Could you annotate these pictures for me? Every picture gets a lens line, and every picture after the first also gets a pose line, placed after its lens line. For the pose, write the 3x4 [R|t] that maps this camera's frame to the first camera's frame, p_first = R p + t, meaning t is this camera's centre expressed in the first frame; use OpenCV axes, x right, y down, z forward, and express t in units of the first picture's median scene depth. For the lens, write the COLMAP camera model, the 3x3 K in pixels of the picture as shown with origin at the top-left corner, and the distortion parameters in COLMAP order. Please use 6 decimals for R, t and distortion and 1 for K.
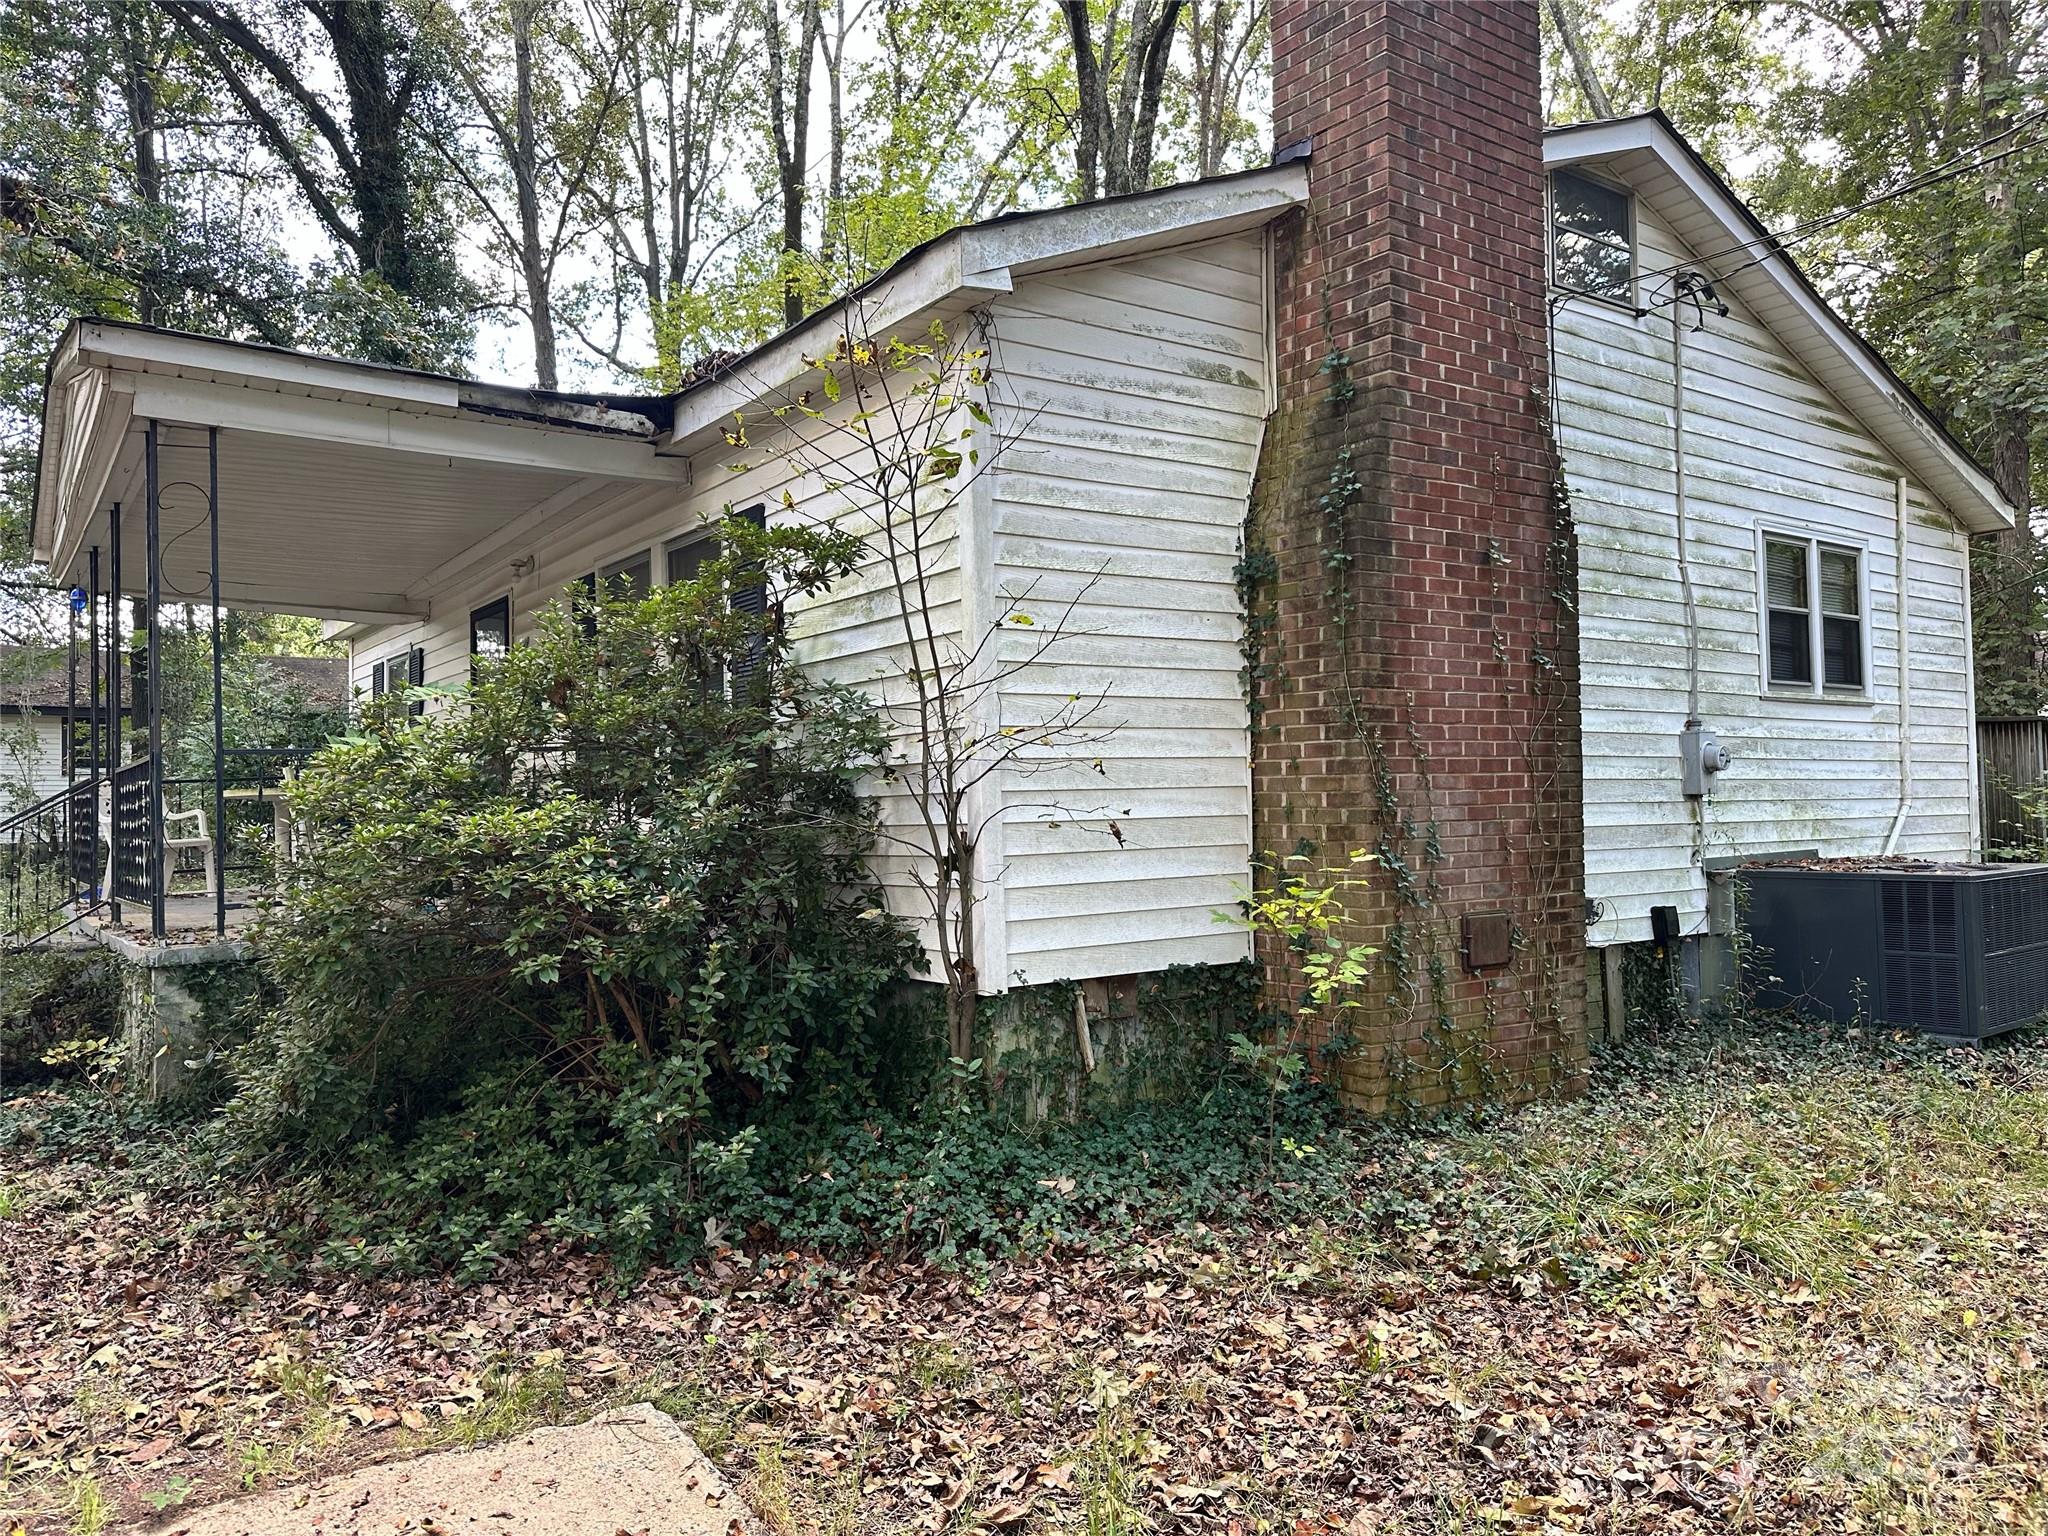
lens RADIAL K [[1393.3, 0, 1023.8], [0, 1393.3, 755.6], [0, 0, 1]] dist [0.121174, -0.196934]
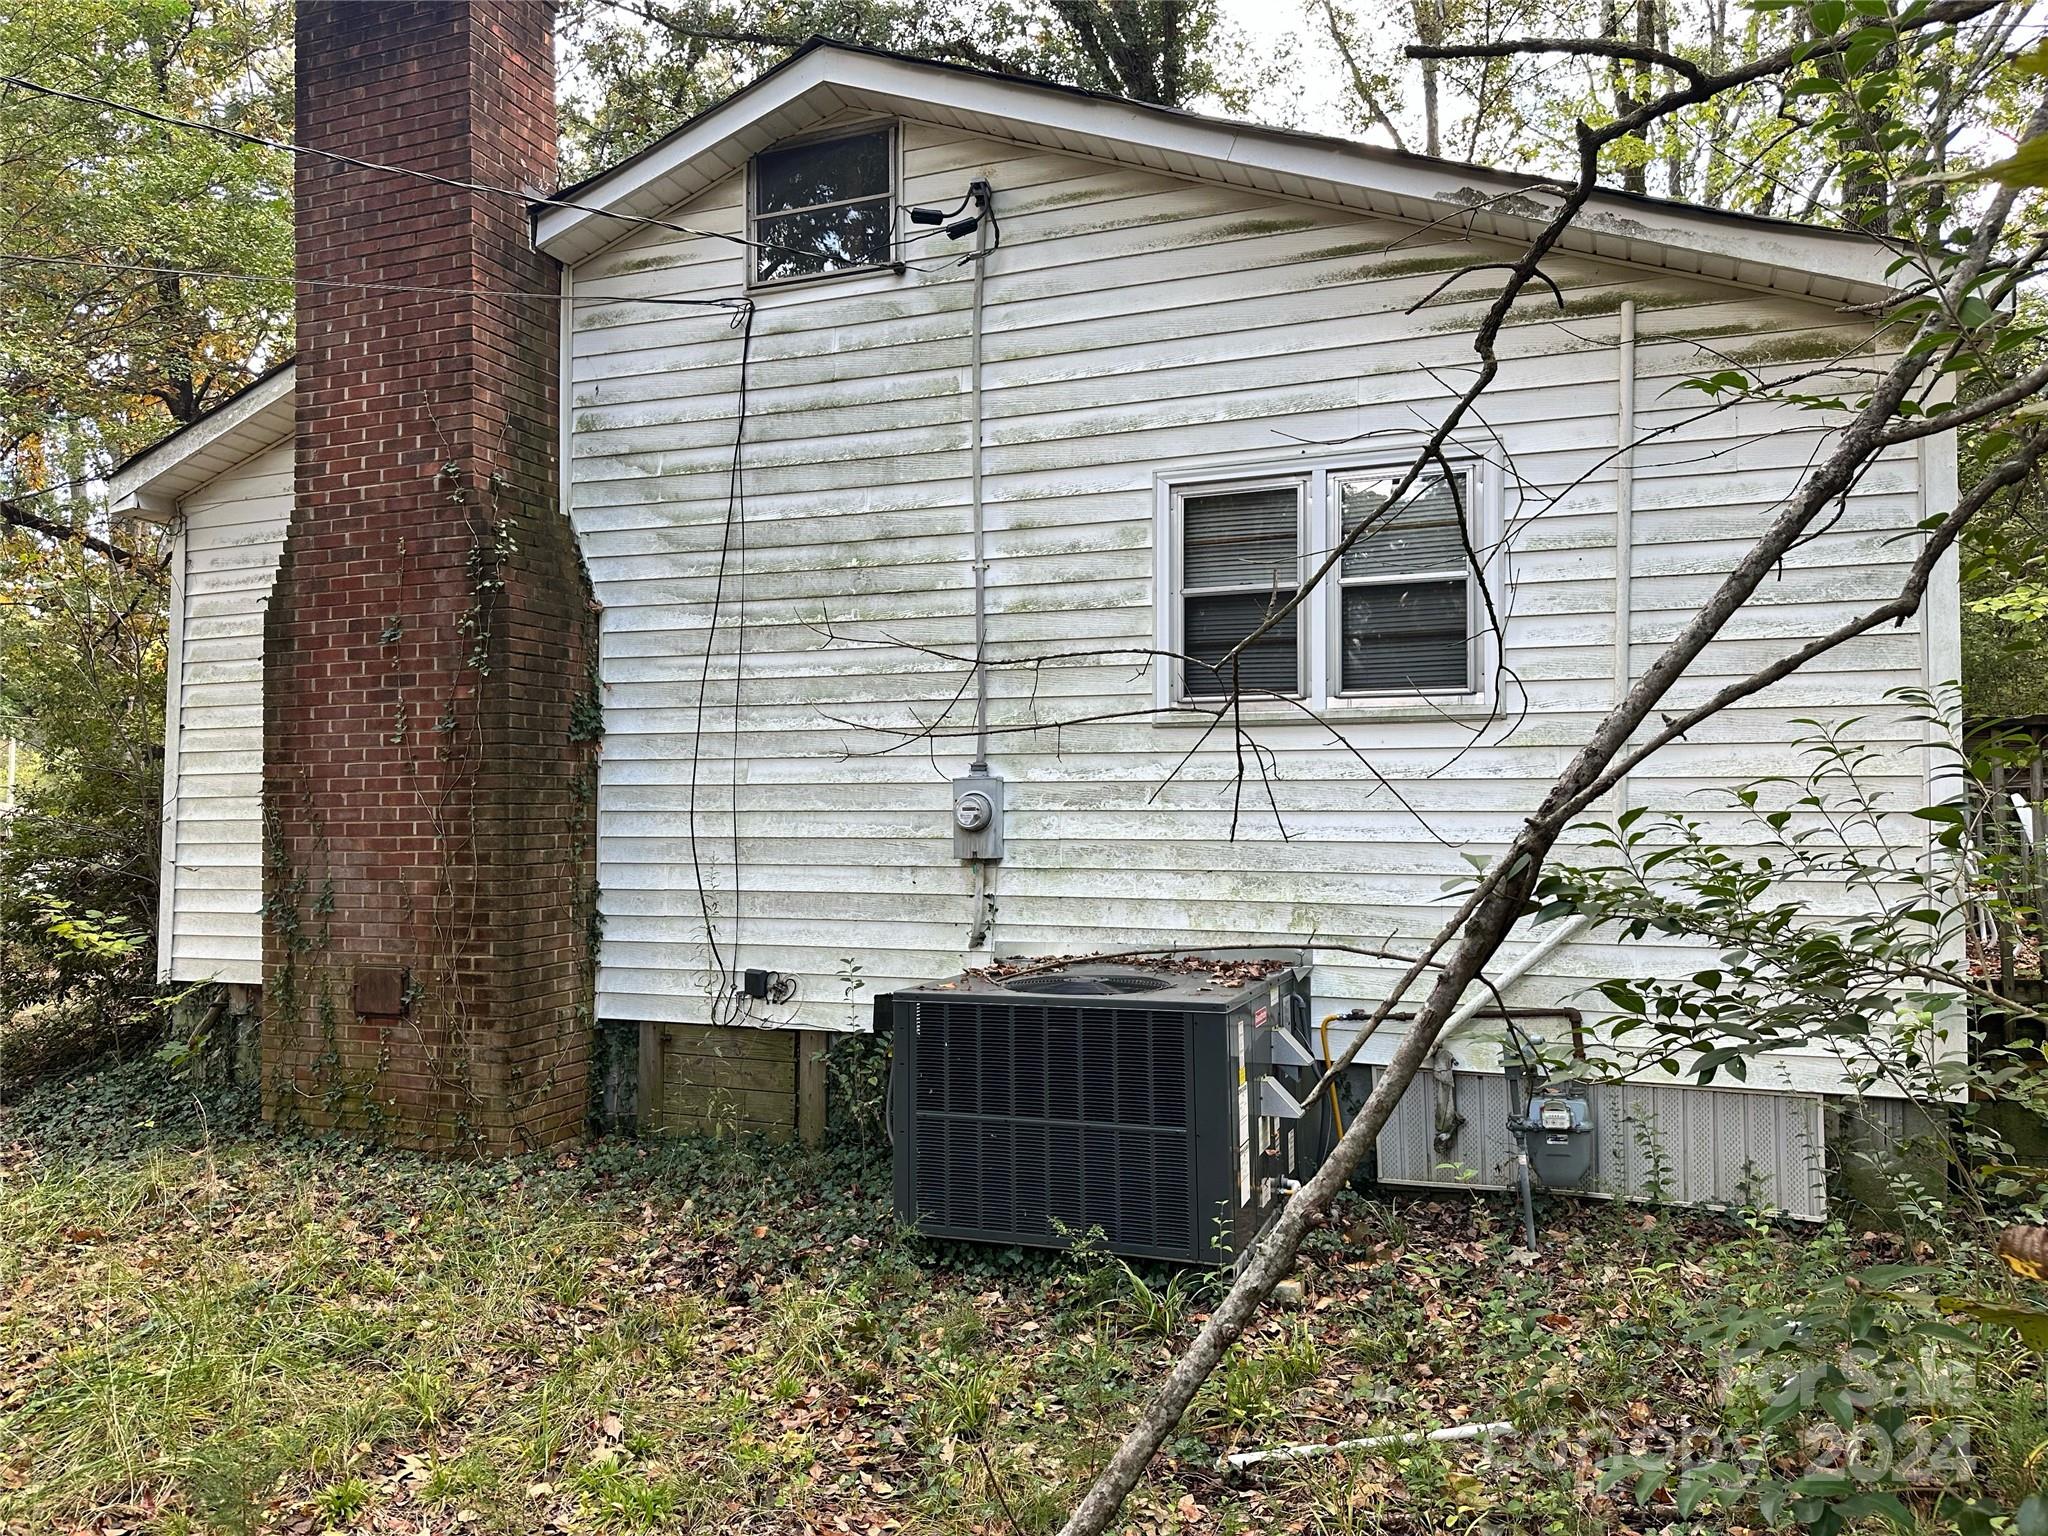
lens RADIAL K [[1393.3, 0, 1023.8], [0, 1393.3, 755.6], [0, 0, 1]] dist [0.121174, -0.196934]
pose [[0.575617, -0.020087, -0.817472, 1.381615], [0.021183, 0.999729, -0.009650, -0.026376], [0.817445, -0.011762, 0.575887, 0.713827]]
